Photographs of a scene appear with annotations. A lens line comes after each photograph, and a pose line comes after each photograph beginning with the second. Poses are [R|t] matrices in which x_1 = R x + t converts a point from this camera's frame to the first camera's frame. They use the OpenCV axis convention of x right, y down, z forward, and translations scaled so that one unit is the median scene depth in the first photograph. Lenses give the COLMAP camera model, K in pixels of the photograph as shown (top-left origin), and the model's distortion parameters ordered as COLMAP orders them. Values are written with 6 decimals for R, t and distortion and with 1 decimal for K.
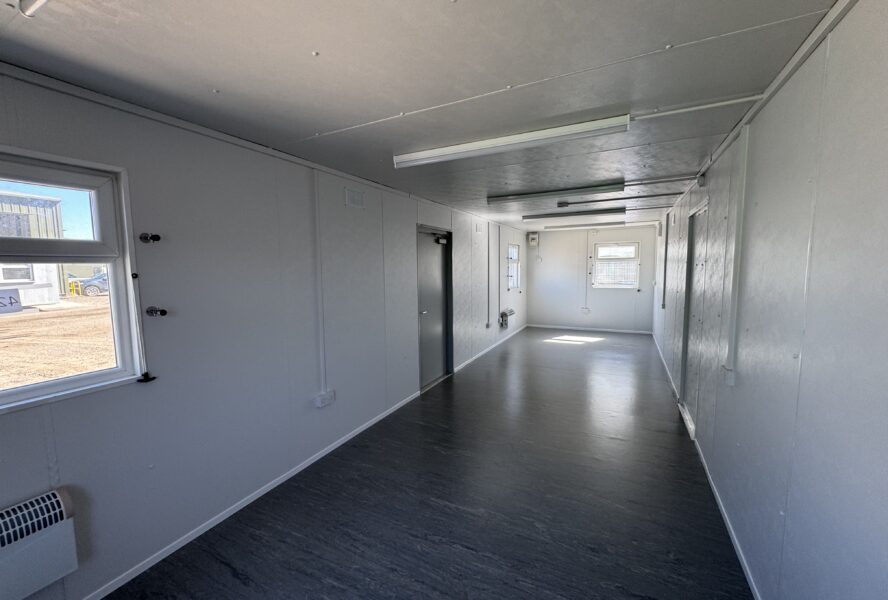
lens RADIAL K [[361.4, 0, 444.6], [0, 361.4, 297.6], [0, 0, 1]] dist [-0.000262, 0.000612]
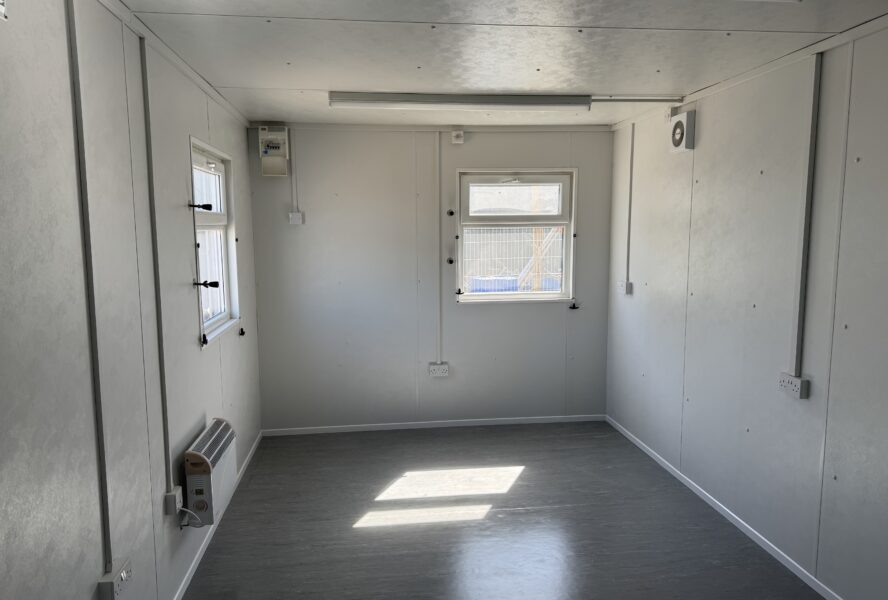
lens RADIAL K [[627.7, 0, 438.6], [0, 627.7, 305.1], [0, 0, 1]] dist [0.063409, -0.062772]
pose [[0.836174, -0.055423, 0.545658, 0.075697], [0.041529, 0.998423, 0.037772, -0.049622], [-0.546891, -0.008924, 0.837157, 0.523830]]
